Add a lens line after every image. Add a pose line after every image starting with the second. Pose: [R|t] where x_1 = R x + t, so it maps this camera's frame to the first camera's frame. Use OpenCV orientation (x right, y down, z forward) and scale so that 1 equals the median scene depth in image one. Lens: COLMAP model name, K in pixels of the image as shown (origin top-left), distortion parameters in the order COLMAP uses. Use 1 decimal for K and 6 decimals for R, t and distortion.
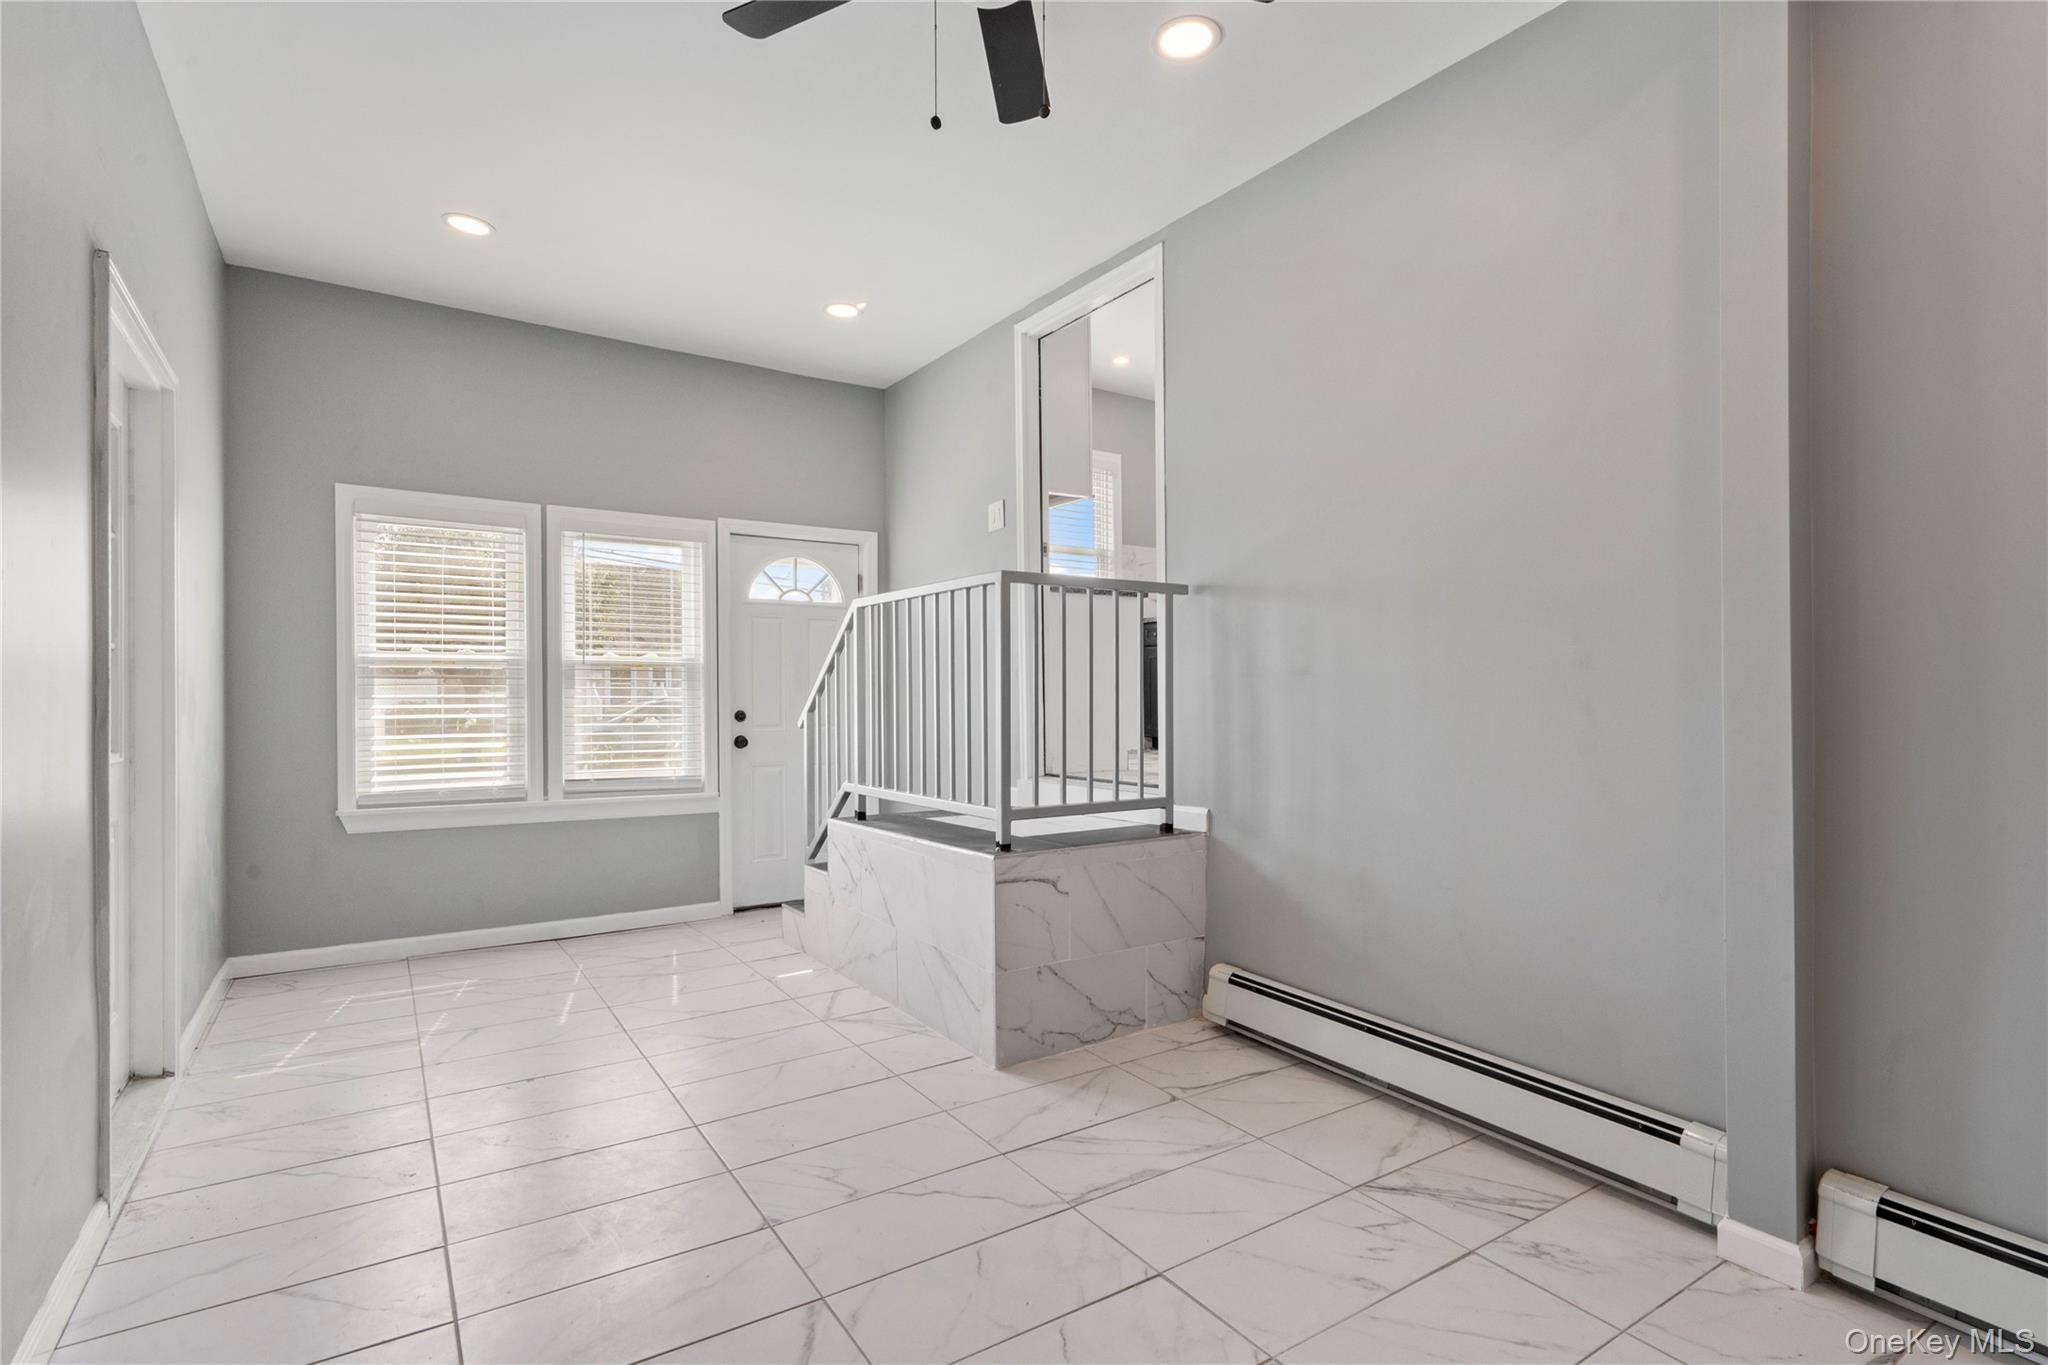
lens RADIAL K [[984.7, 0, 1027.4], [0, 984.7, 691.9], [0, 0, 1]] dist [-0.001176, 0.000540]
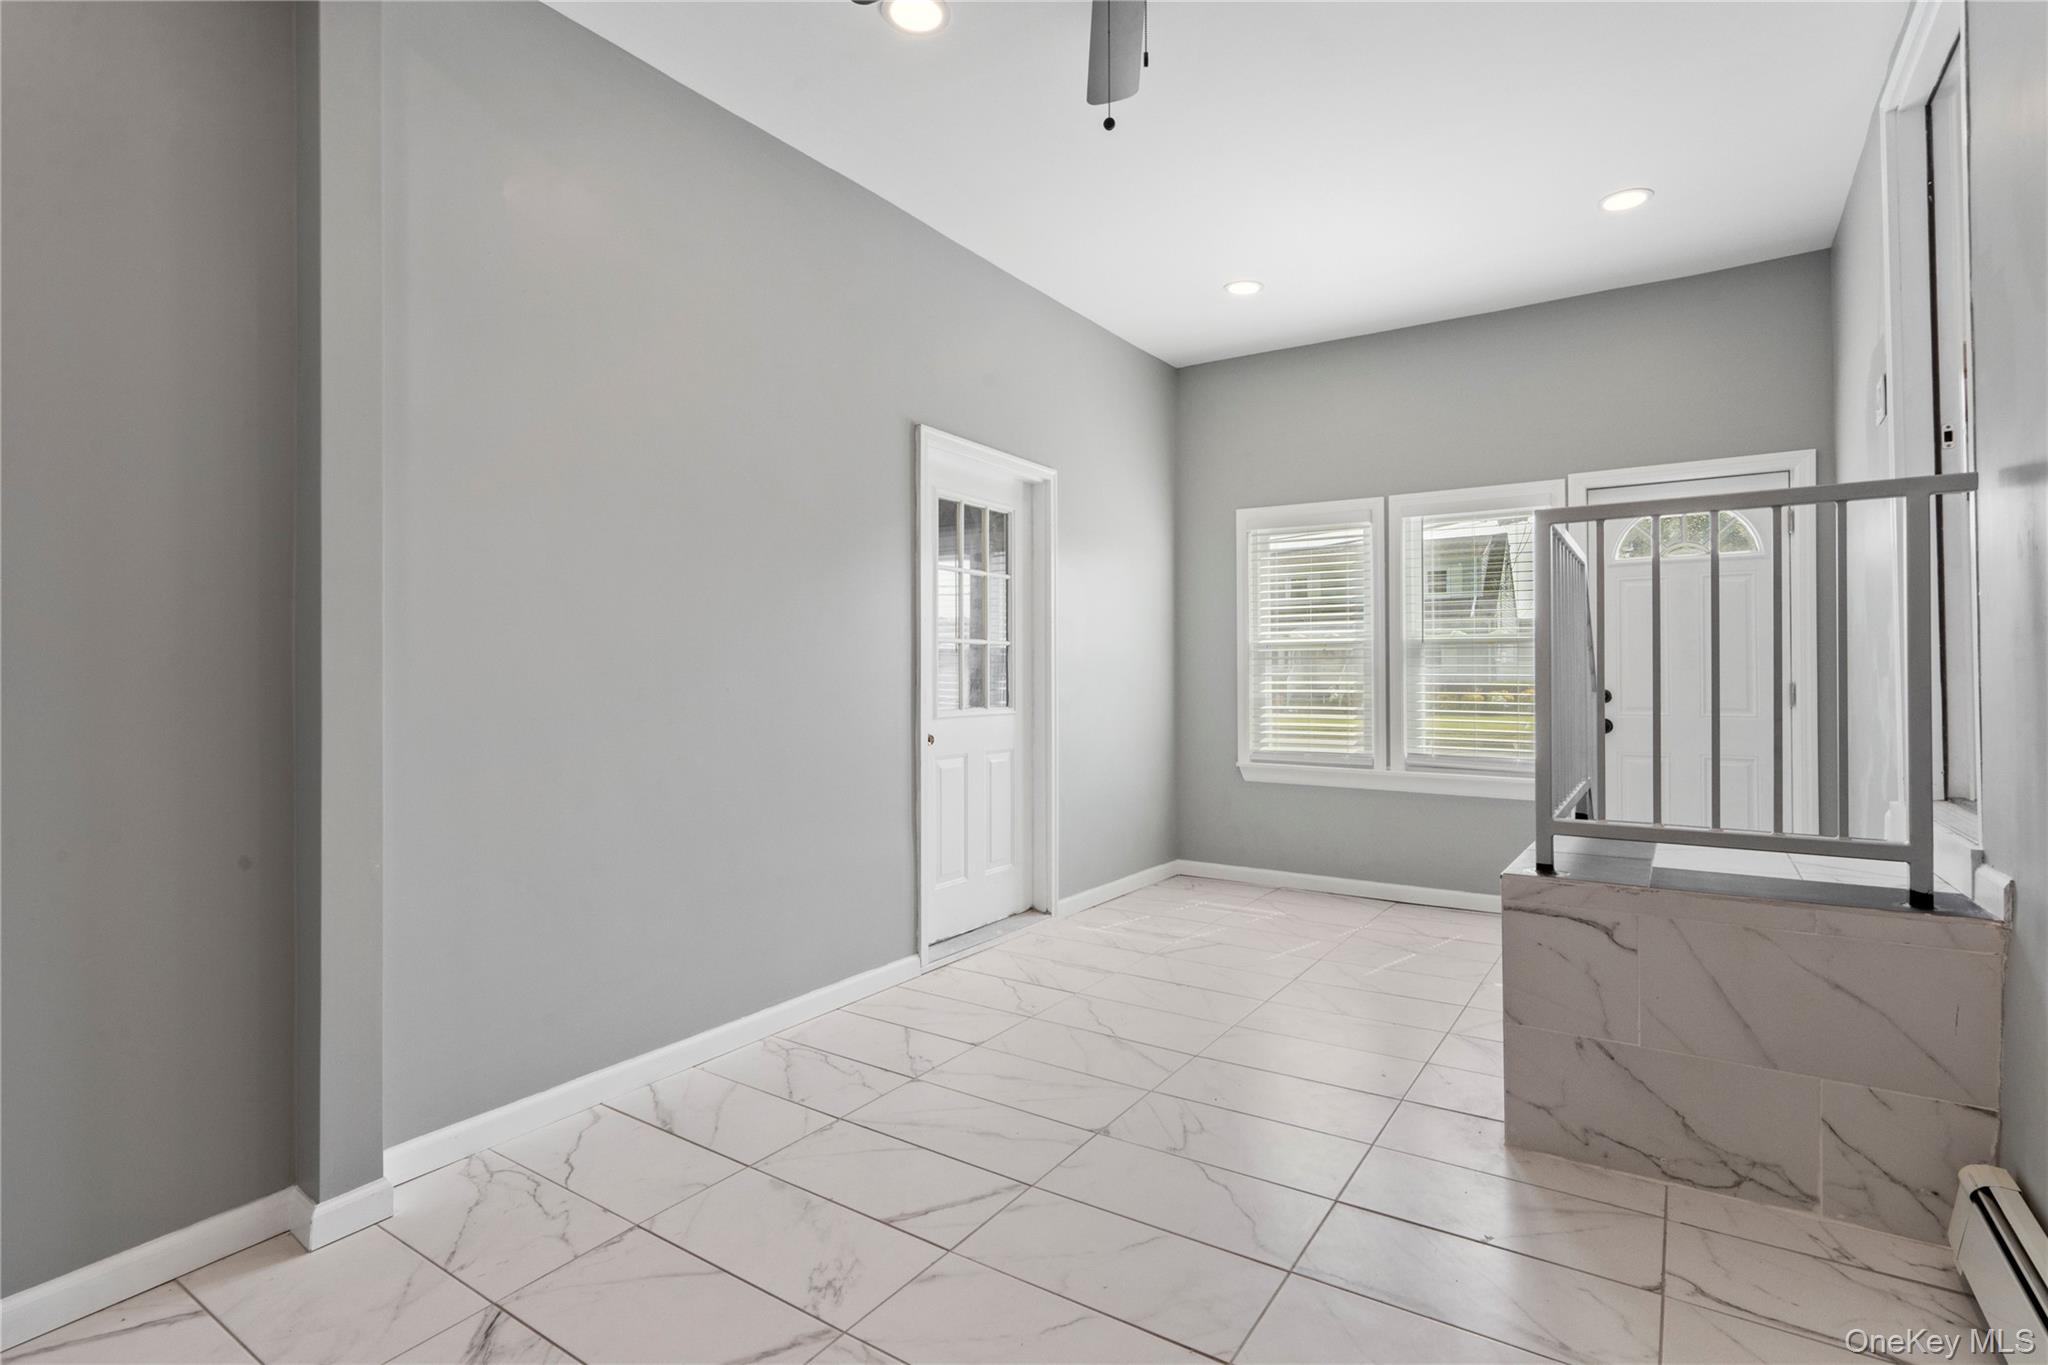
lens RADIAL K [[991.2, 0, 1030.7], [0, 991.2, 660.4], [0, 0, 1]] dist [0.001627, 0.000191]
pose [[0.389937, -0.013774, -0.920739, 0.478825], [0.003439, 0.999903, -0.013502, 0.004154], [0.920835, 0.002098, 0.389946, 0.291440]]
